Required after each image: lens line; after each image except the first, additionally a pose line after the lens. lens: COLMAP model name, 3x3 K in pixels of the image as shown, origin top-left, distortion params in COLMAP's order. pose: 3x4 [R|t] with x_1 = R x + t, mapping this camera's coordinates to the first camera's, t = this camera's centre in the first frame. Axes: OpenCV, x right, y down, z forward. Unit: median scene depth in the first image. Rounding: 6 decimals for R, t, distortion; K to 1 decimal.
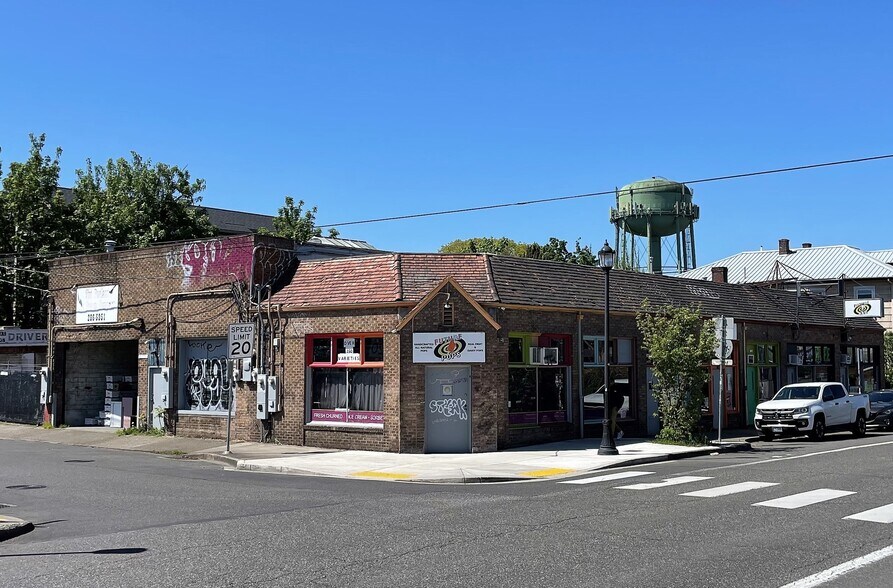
lens RADIAL K [[1076.1, 0, 465.4], [0, 1076.1, 280.8], [0, 0, 1]] dist [0.134499, -0.256506]
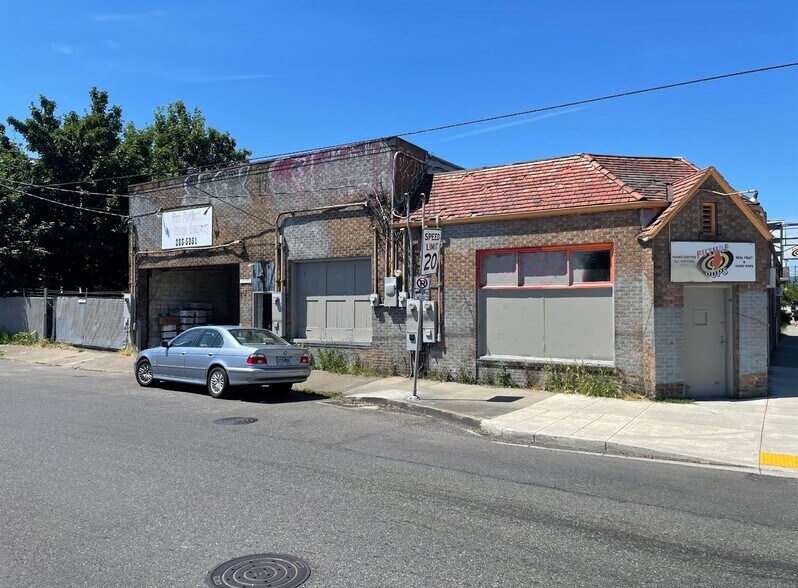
lens RADIAL K [[592.6, 0, 399.0], [0, 592.6, 294.0], [0, 0, 1]] dist [0.047214, -0.001921]
pose [[0.993206, 0.001546, 0.116361, -0.238348], [-0.008816, 0.998038, 0.061983, 0.050546], [-0.116037, -0.062588, 0.991271, 0.507089]]
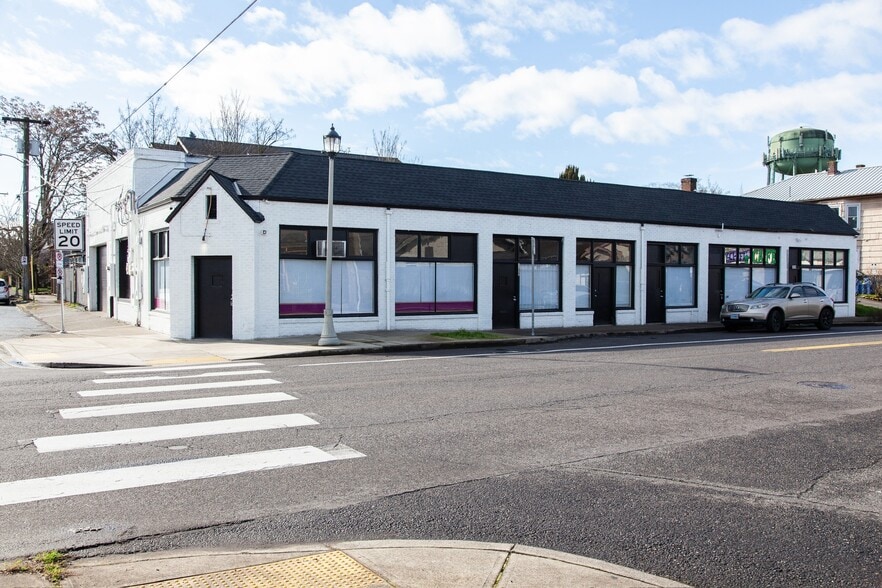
lens RADIAL K [[743.7, 0, 441.0], [0, 743.7, 294.0], [0, 0, 1]] dist [-0.001701, -0.006148]
pose [[0.947188, 0.013269, -0.320404, 0.358634], [0.017714, 0.995453, 0.093592, 0.043658], [0.320189, -0.094325, 0.942646, 0.324328]]
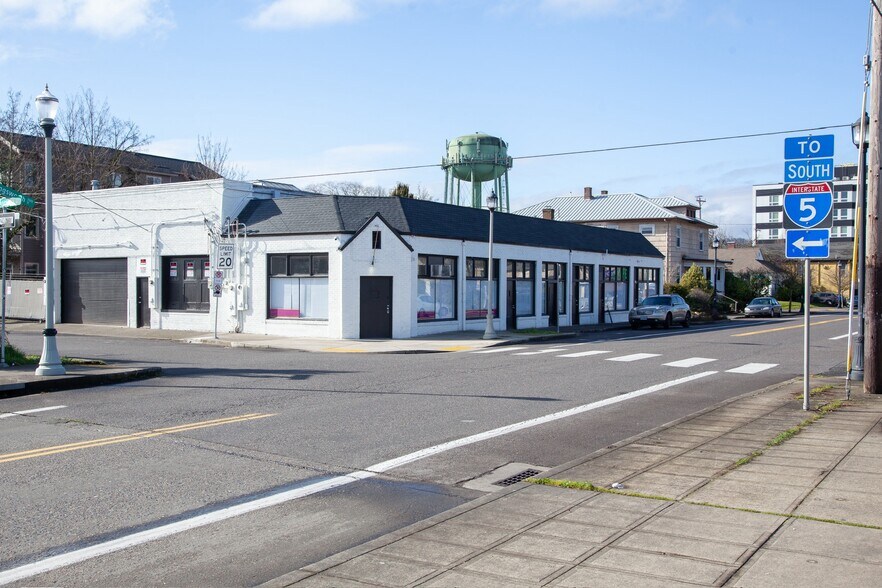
lens RADIAL K [[921.2, 0, 409.6], [0, 921.2, 293.1], [0, 0, 1]] dist [0.003580, 0.000815]
pose [[0.993700, 0.005862, 0.111918, -0.090295], [-0.015090, 0.996536, 0.081781, 0.001893], [-0.111050, -0.082955, 0.990347, -0.158731]]
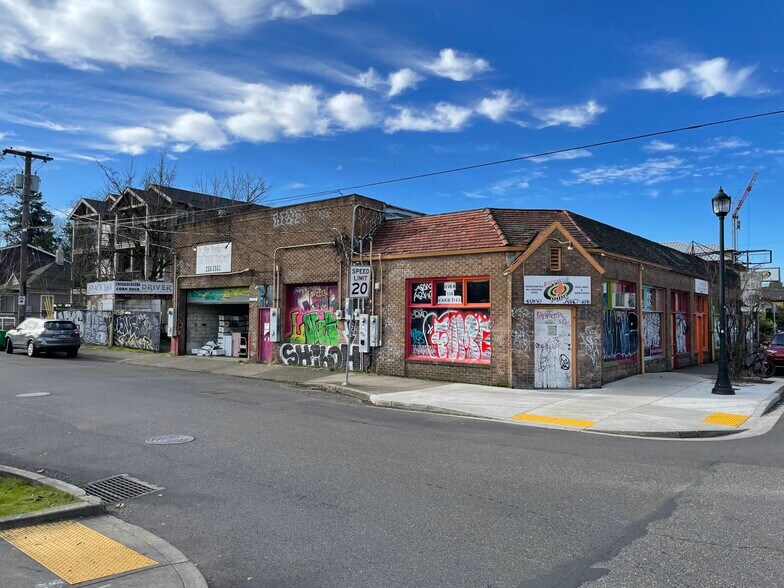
lens RADIAL K [[593.7, 0, 392.0], [0, 593.7, 294.0], [0, 0, 1]] dist [0.060456, -0.002910]
pose [[0.999898, 0.012433, 0.006974, -0.153088], [-0.012682, 0.999235, 0.036987, 0.038786], [-0.006509, -0.037071, 0.999291, 0.345494]]
